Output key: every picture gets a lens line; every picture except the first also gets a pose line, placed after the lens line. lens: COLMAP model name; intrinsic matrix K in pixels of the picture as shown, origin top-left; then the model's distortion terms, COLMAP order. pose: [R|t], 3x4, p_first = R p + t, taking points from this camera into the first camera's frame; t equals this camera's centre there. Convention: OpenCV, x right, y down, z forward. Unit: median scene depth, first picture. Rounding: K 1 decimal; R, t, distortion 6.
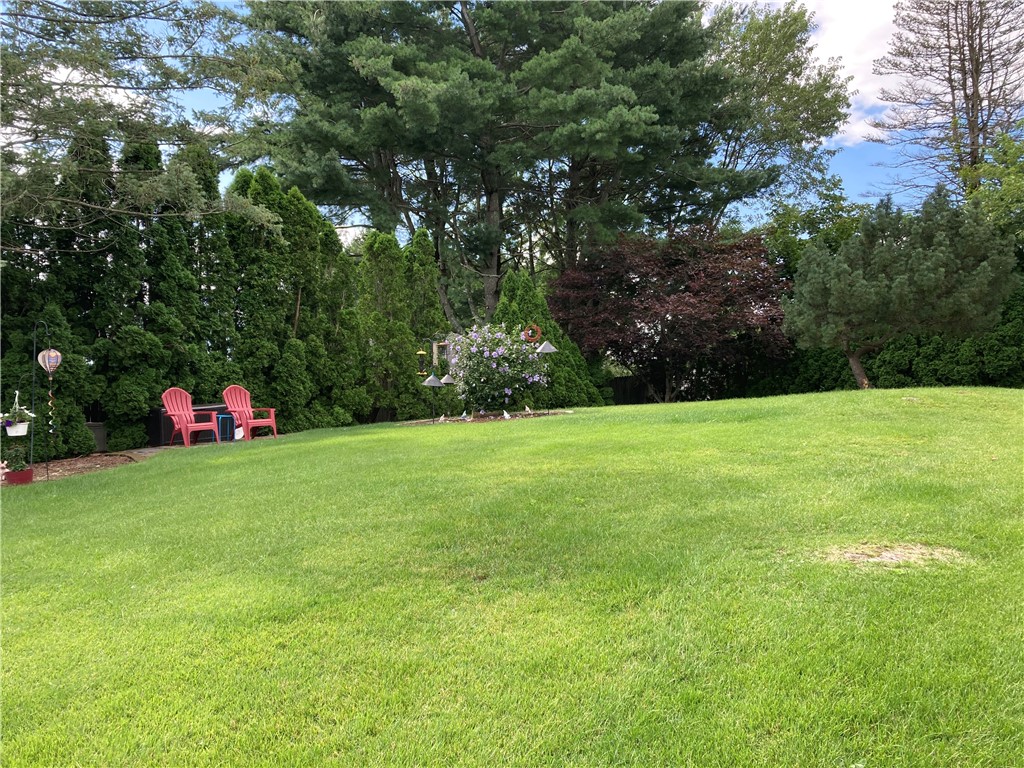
lens RADIAL K [[816.0, 0, 512.0], [0, 816.0, 384.0], [0, 0, 1]] dist [0.002714, -0.005719]
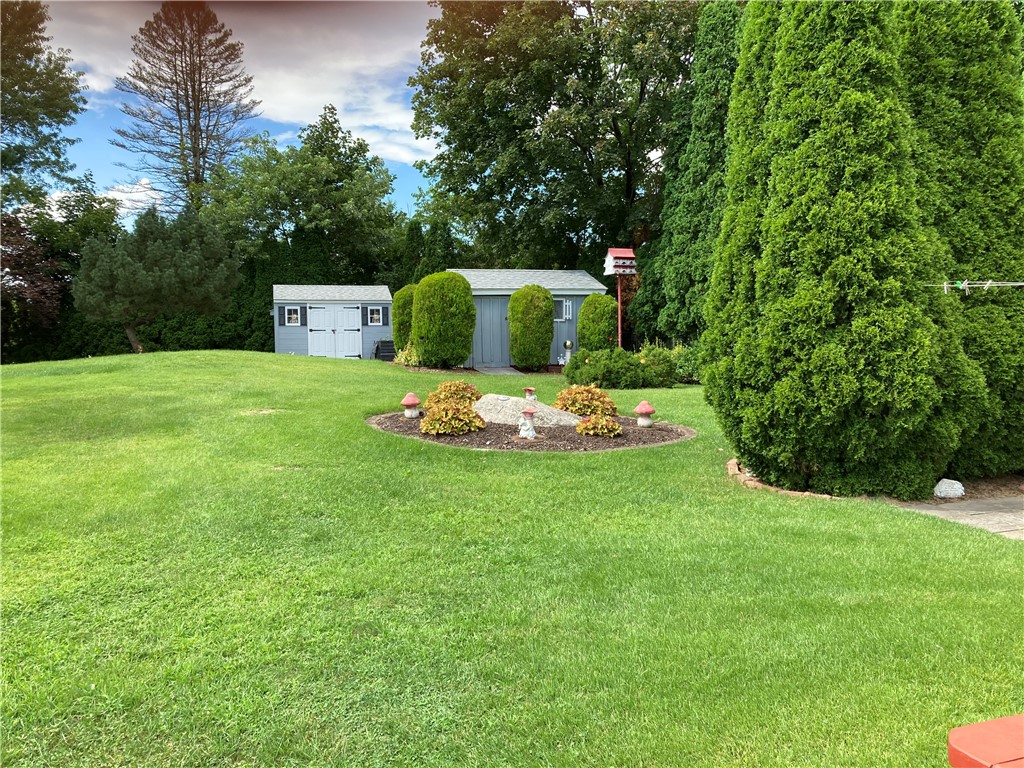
lens RADIAL K [[816.0, 0, 512.0], [0, 816.0, 384.0], [0, 0, 1]] dist [0.002714, -0.005719]
pose [[0.600815, -0.040222, 0.798376, -0.204345], [0.009408, 0.999020, 0.043250, 0.003940], [-0.799333, -0.018474, 0.600605, -0.208900]]
